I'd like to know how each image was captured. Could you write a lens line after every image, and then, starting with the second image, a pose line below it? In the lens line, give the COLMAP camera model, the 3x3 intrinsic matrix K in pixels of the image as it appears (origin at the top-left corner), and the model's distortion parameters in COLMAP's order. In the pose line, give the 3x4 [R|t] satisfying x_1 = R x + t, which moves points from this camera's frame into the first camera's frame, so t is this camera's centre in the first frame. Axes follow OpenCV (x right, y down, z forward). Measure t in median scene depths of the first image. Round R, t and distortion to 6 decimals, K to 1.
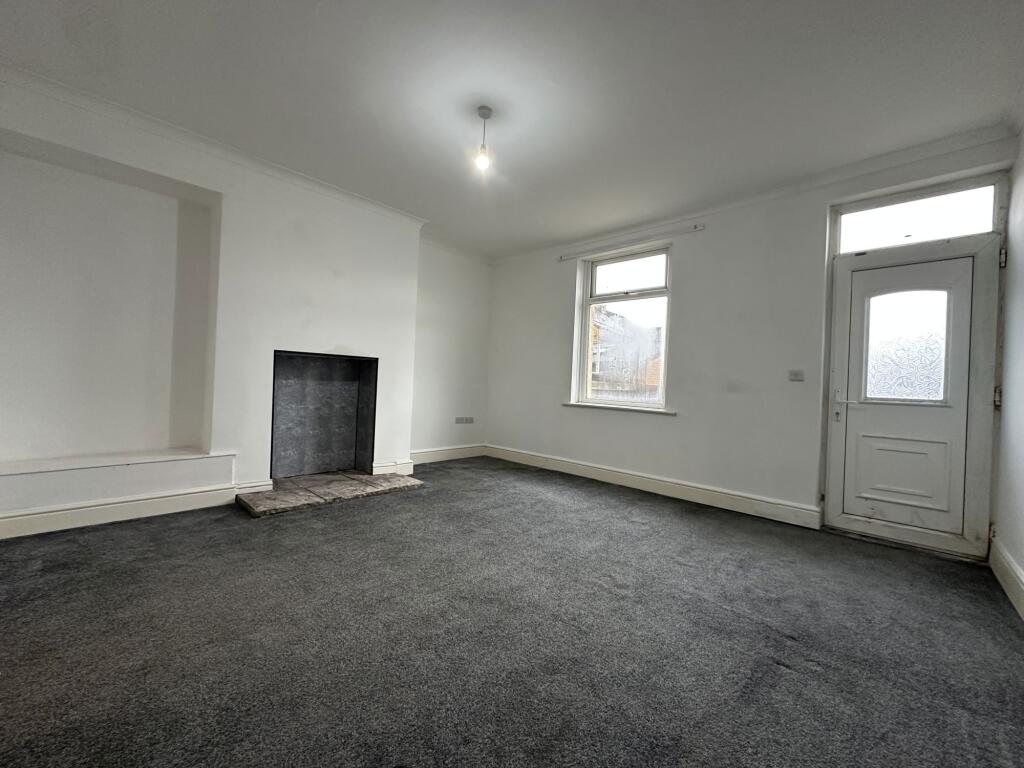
lens RADIAL K [[407.1, 0, 512.0], [0, 407.1, 384.0], [0, 0, 1]] dist [0.003446, 0.000132]
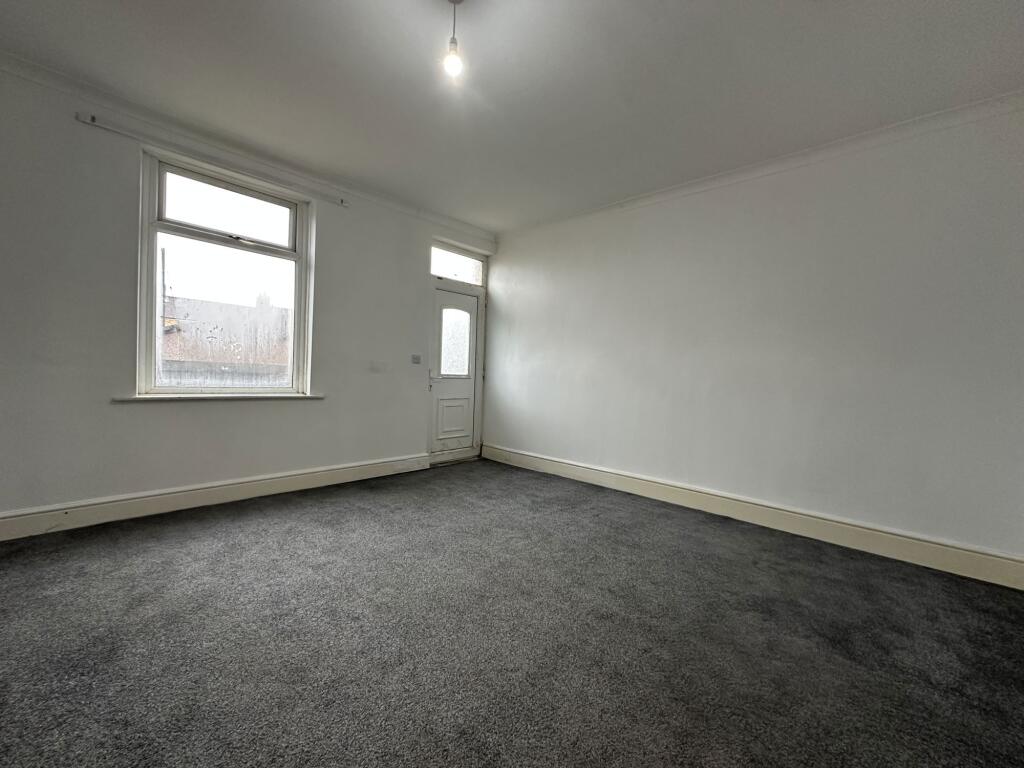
lens RADIAL K [[407.1, 0, 511.5], [0, 407.1, 384.9], [0, 0, 1]] dist [0.003446, 0.000132]
pose [[0.014308, -0.067878, 0.997591, -0.625421], [-0.030406, 0.997202, 0.068288, -0.038050], [-0.999435, -0.031310, 0.012204, 0.681472]]
